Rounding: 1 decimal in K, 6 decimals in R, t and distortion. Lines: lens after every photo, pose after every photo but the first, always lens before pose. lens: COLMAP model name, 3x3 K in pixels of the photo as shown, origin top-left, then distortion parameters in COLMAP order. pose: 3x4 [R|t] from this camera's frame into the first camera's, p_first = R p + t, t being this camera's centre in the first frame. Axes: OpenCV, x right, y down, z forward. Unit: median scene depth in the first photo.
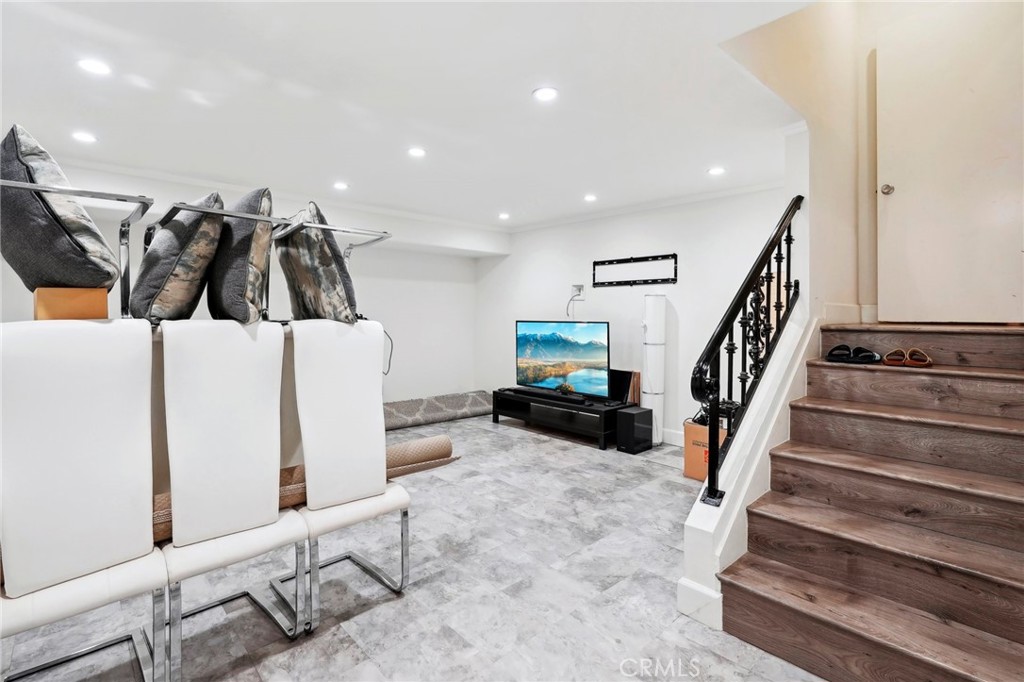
lens RADIAL K [[476.3, 0, 507.9], [0, 476.3, 309.6], [0, 0, 1]] dist [-0.009361, 0.002735]
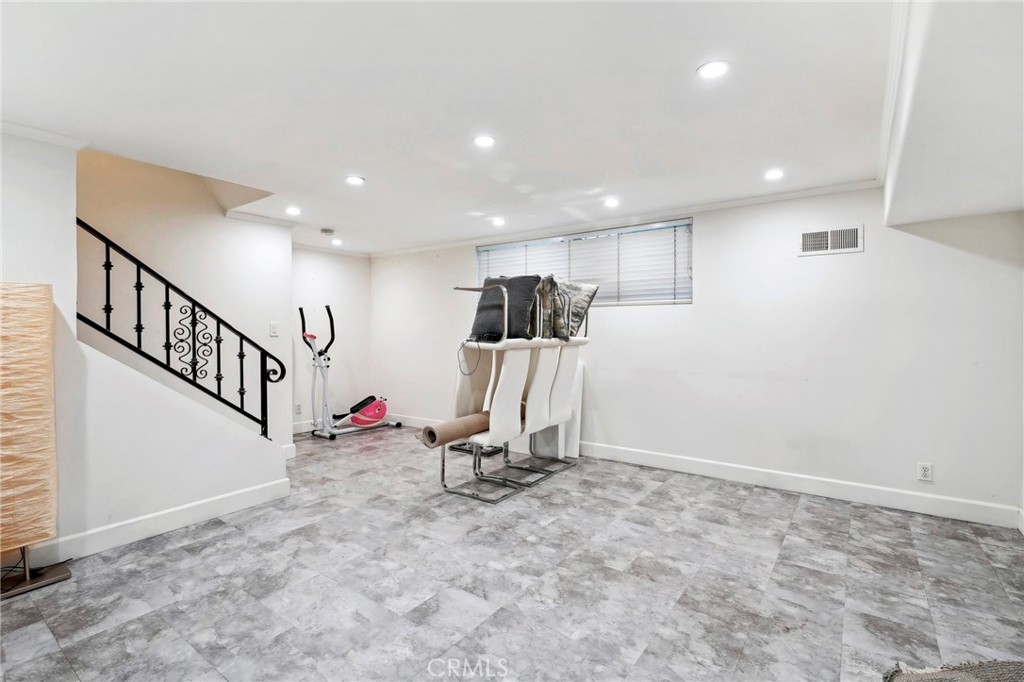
lens RADIAL K [[476.3, 0, 520.5], [0, 476.3, 340.1], [0, 0, 1]] dist [-0.009361, 0.002735]
pose [[-0.978139, 0.001451, -0.207949, -0.088341], [-0.000861, 0.999939, 0.011031, 0.006188], [0.207953, 0.010969, -0.978077, 1.938229]]
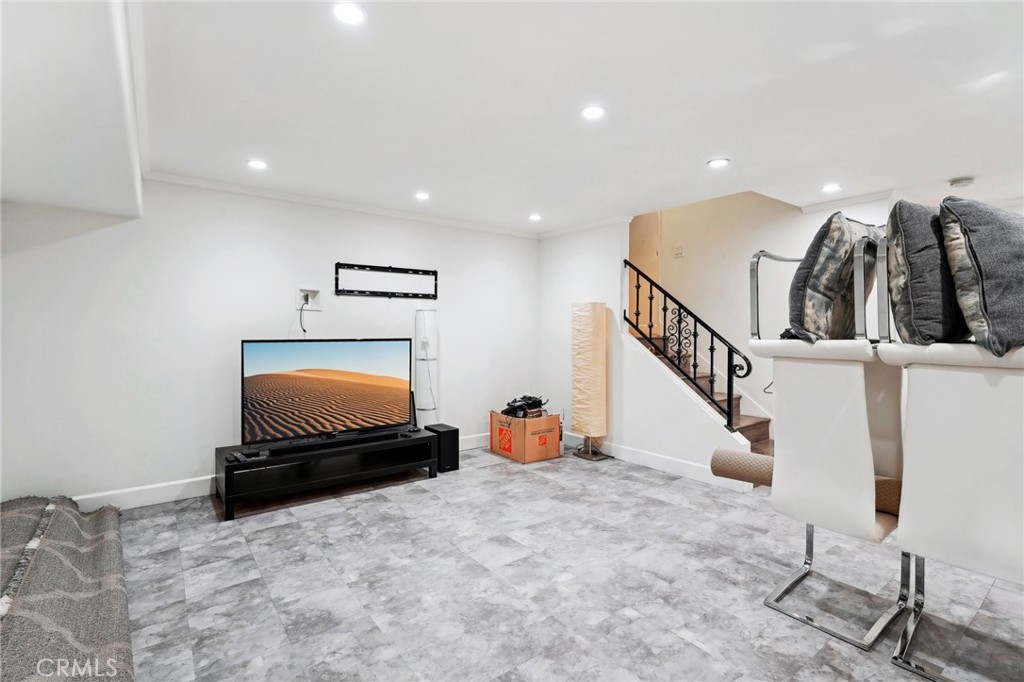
lens RADIAL K [[476.3, 0, 501.9], [0, 476.3, 336.7], [0, 0, 1]] dist [-0.009361, 0.002735]
pose [[0.111234, -0.019024, 0.993612, -1.009435], [-0.013647, 0.999693, 0.020668, 0.003470], [-0.993701, -0.015859, 0.110940, 1.123903]]
